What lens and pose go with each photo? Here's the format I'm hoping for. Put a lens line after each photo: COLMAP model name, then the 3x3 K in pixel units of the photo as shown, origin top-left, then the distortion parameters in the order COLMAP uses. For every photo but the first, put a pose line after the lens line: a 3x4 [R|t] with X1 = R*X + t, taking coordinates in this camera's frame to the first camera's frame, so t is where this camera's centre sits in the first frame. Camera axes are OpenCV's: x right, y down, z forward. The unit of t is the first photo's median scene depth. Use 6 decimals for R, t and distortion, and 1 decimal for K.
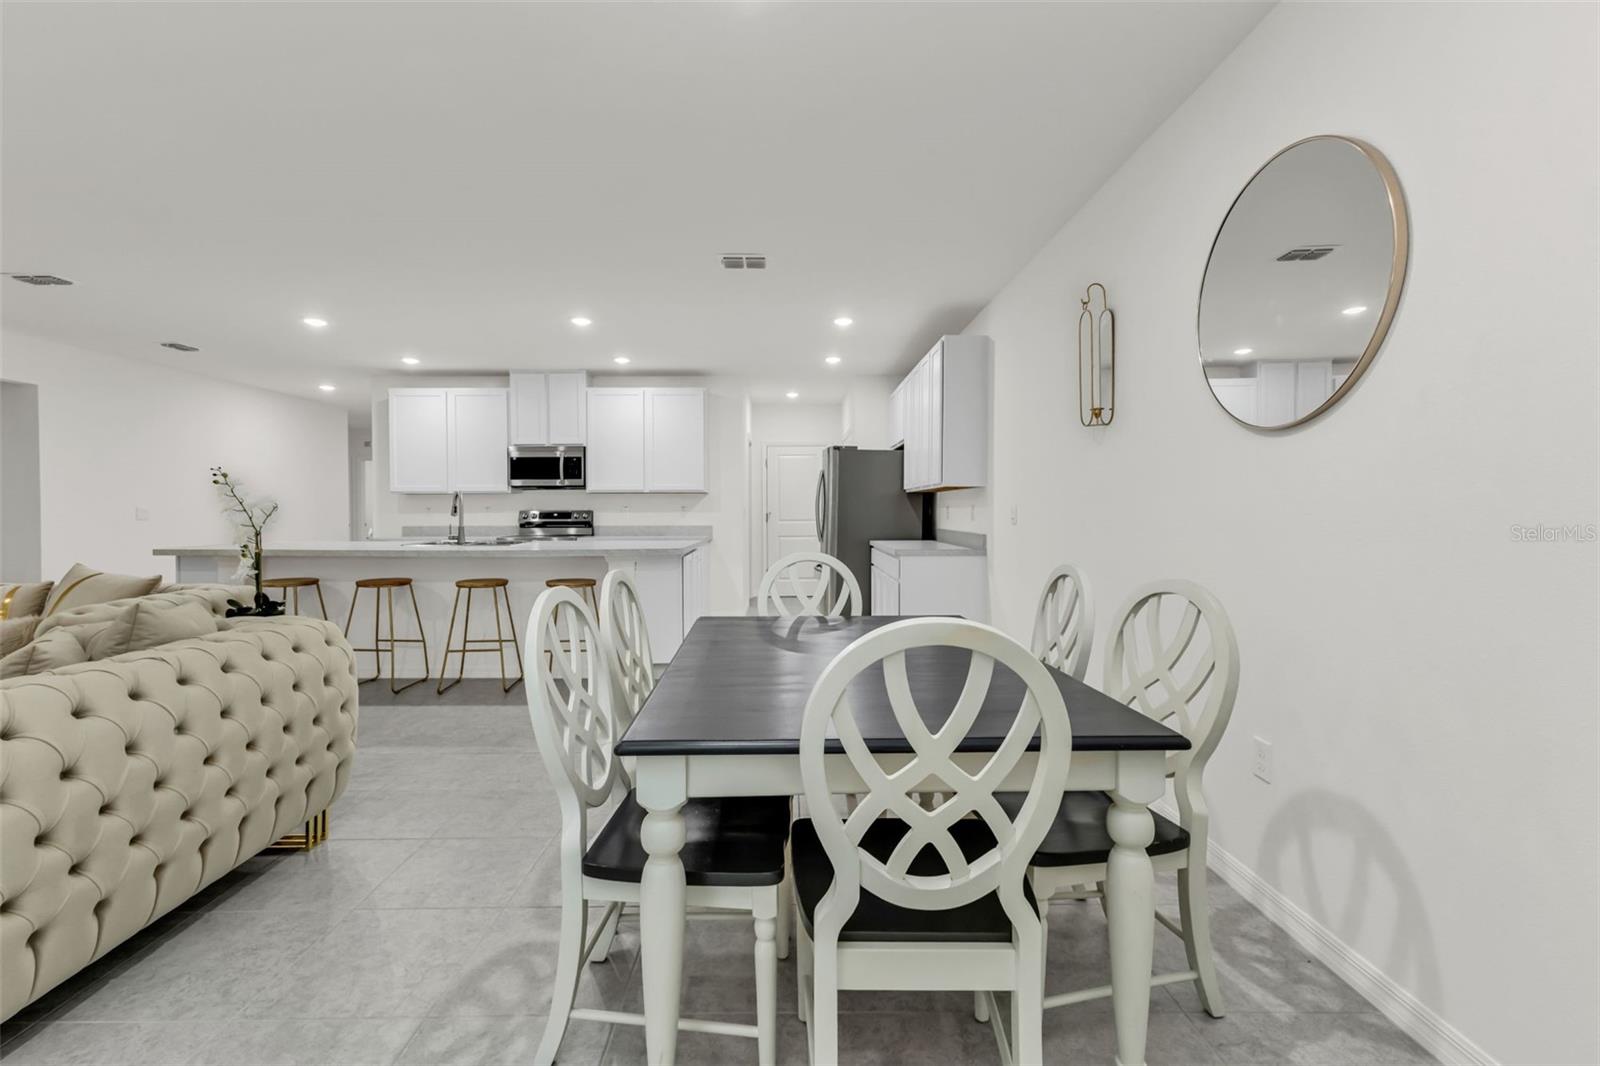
lens RADIAL K [[692.2, 0, 795.7], [0, 692.2, 515.7], [0, 0, 1]] dist [0.009325, -0.003283]
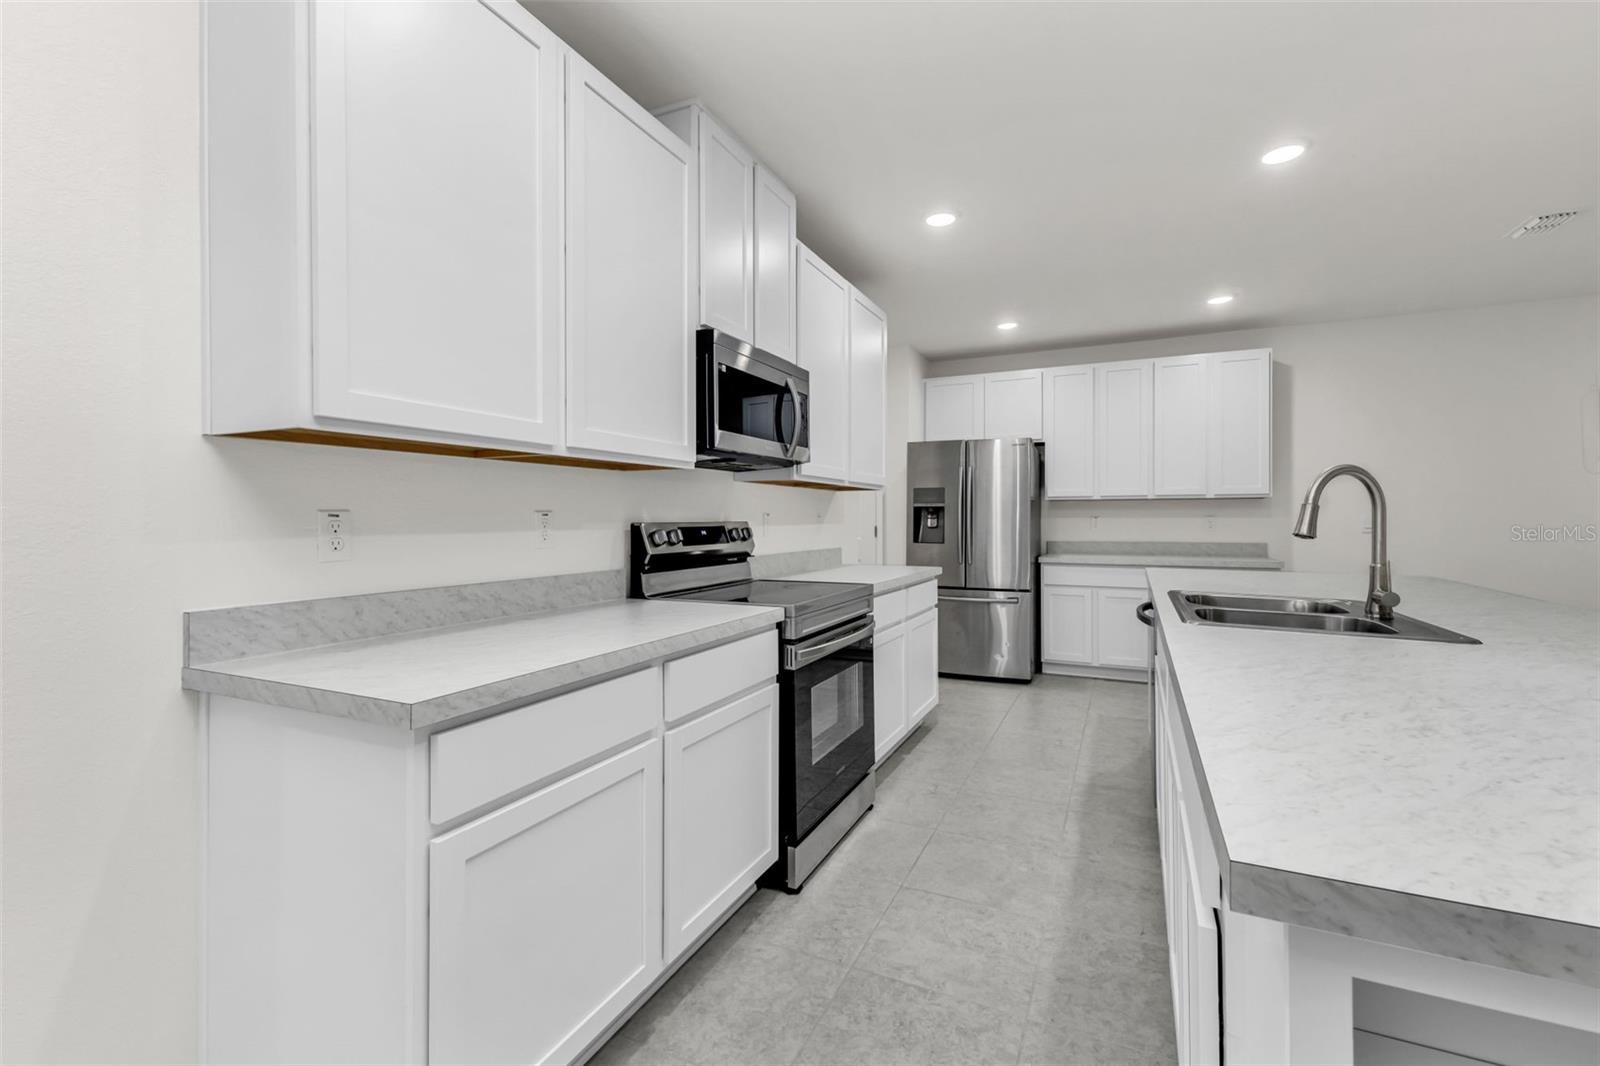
lens RADIAL K [[692.2, 0, 807.8], [0, 692.2, 517.4], [0, 0, 1]] dist [0.009325, -0.003283]
pose [[0.432479, 0.004985, 0.901630, -0.686932], [0.012091, 0.999863, -0.011328, -0.005558], [-0.901563, 0.015801, 0.432359, 0.809972]]
